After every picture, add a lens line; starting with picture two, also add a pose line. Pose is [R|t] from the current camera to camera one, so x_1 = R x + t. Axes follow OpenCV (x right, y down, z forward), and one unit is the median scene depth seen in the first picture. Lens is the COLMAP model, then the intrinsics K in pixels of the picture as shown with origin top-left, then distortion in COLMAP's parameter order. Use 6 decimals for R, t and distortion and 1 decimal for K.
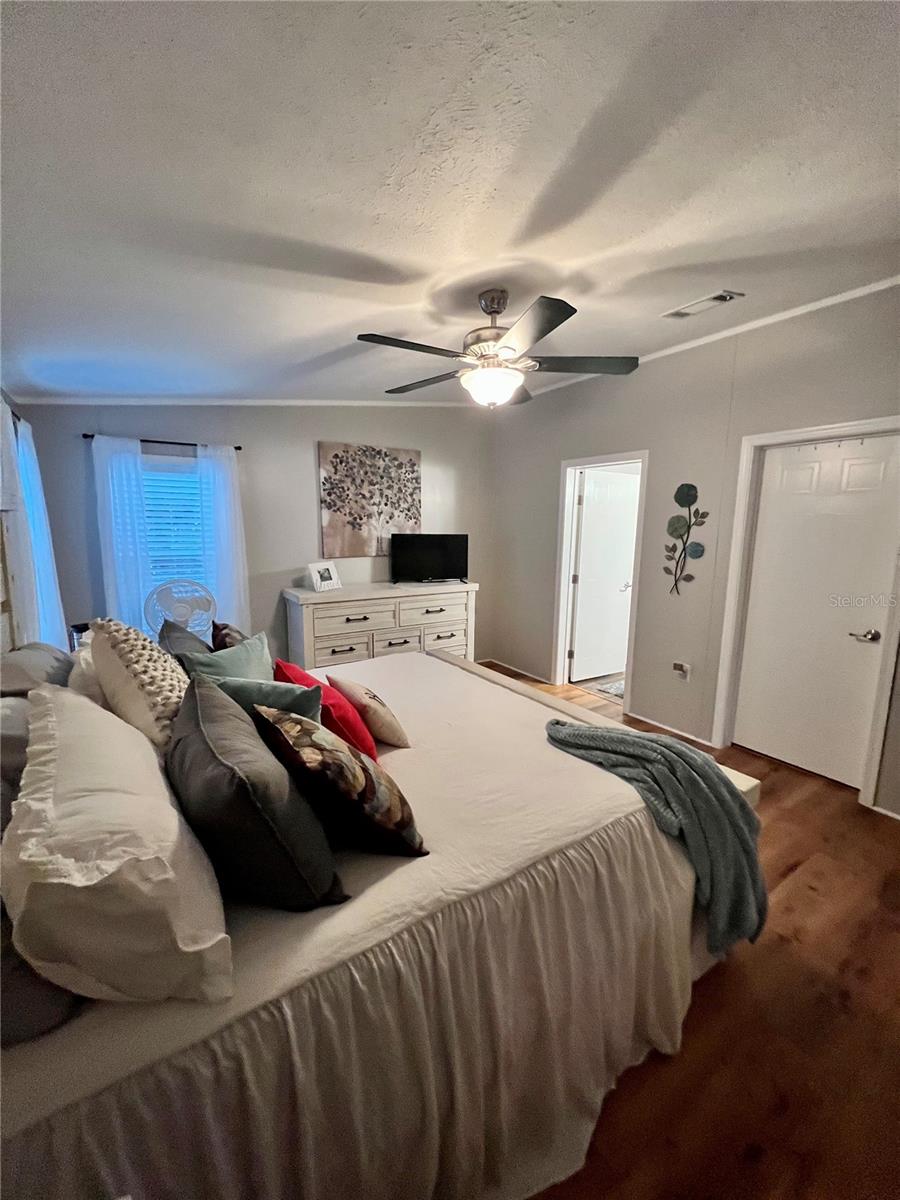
lens RADIAL K [[477.5, 0, 449.0], [0, 477.5, 599.3], [0, 0, 1]] dist [-0.002149, 0.000702]
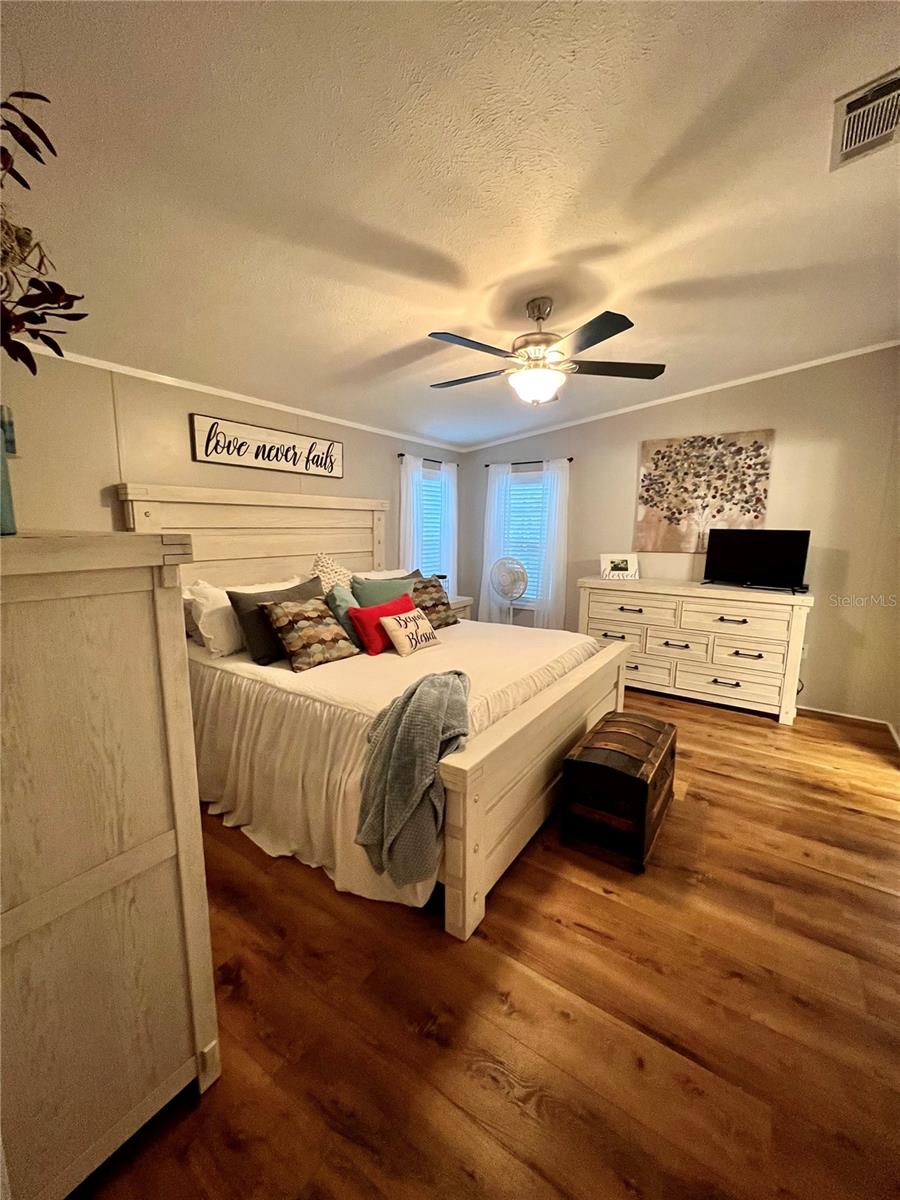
lens RADIAL K [[477.5, 0, 453.5], [0, 477.5, 597.3], [0, 0, 1]] dist [-0.002149, 0.000702]
pose [[0.382374, 0.132437, -0.914467, 0.546306], [-0.151018, 0.985325, 0.079553, -0.008109], [0.911583, 0.107682, 0.396763, 0.215167]]
